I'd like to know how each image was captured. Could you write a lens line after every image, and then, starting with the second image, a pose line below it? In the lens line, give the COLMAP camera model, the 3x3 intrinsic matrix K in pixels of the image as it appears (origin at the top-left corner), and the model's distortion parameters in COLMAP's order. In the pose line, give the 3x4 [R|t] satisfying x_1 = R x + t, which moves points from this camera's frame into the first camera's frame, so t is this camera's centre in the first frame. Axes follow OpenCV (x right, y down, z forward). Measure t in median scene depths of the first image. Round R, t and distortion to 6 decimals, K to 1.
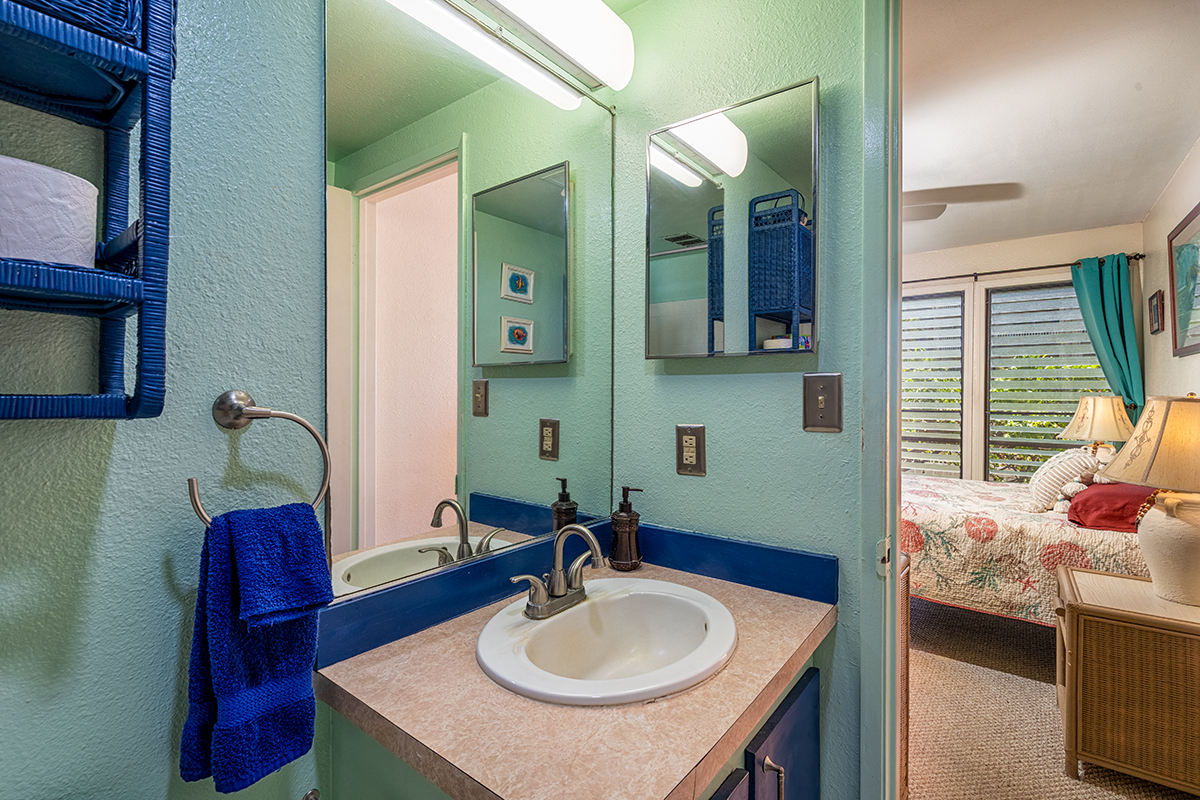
lens RADIAL K [[542.4, 0, 591.6], [0, 542.4, 399.7], [0, 0, 1]] dist [0.001018, 0.000080]
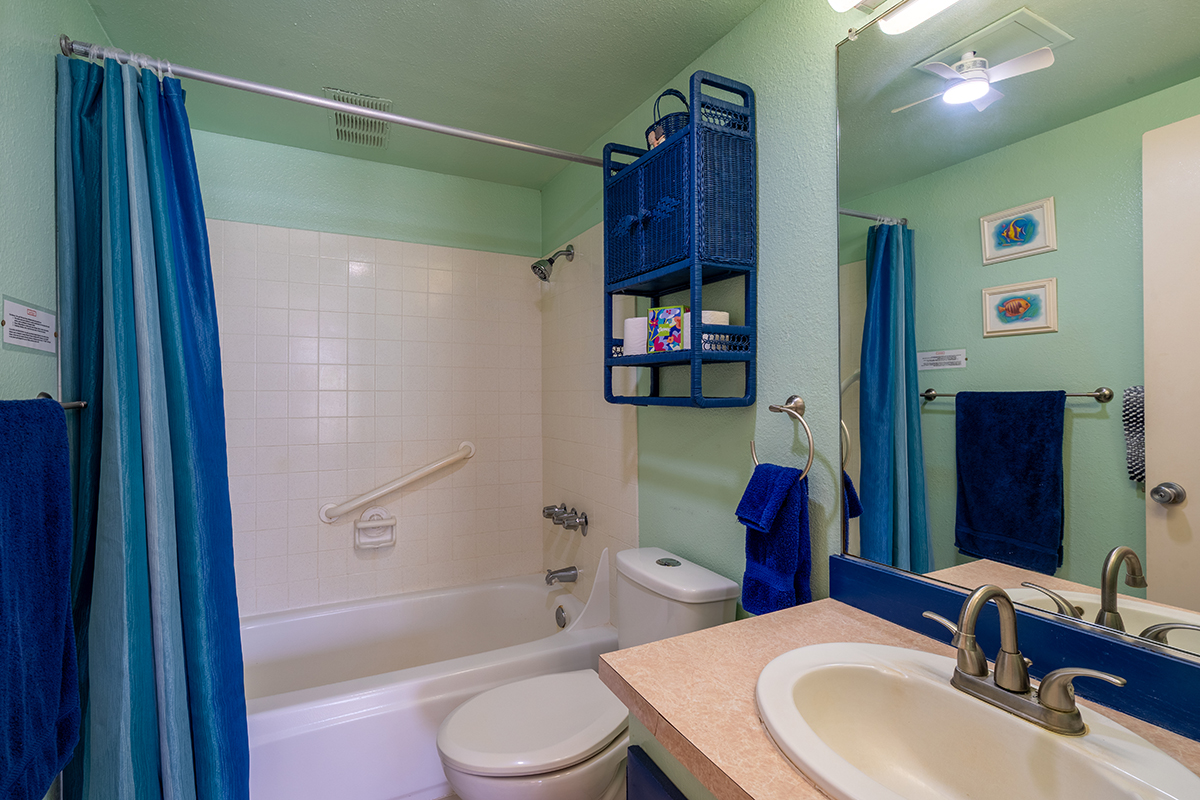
lens RADIAL K [[542.4, 0, 591.6], [0, 542.4, 399.7], [0, 0, 1]] dist [0.001018, 0.000080]
pose [[-0.420421, -0.005990, -0.907309, 0.772333], [-0.002972, 0.999982, -0.005225, 0.006091], [0.907324, 0.000500, -0.420432, 0.801192]]
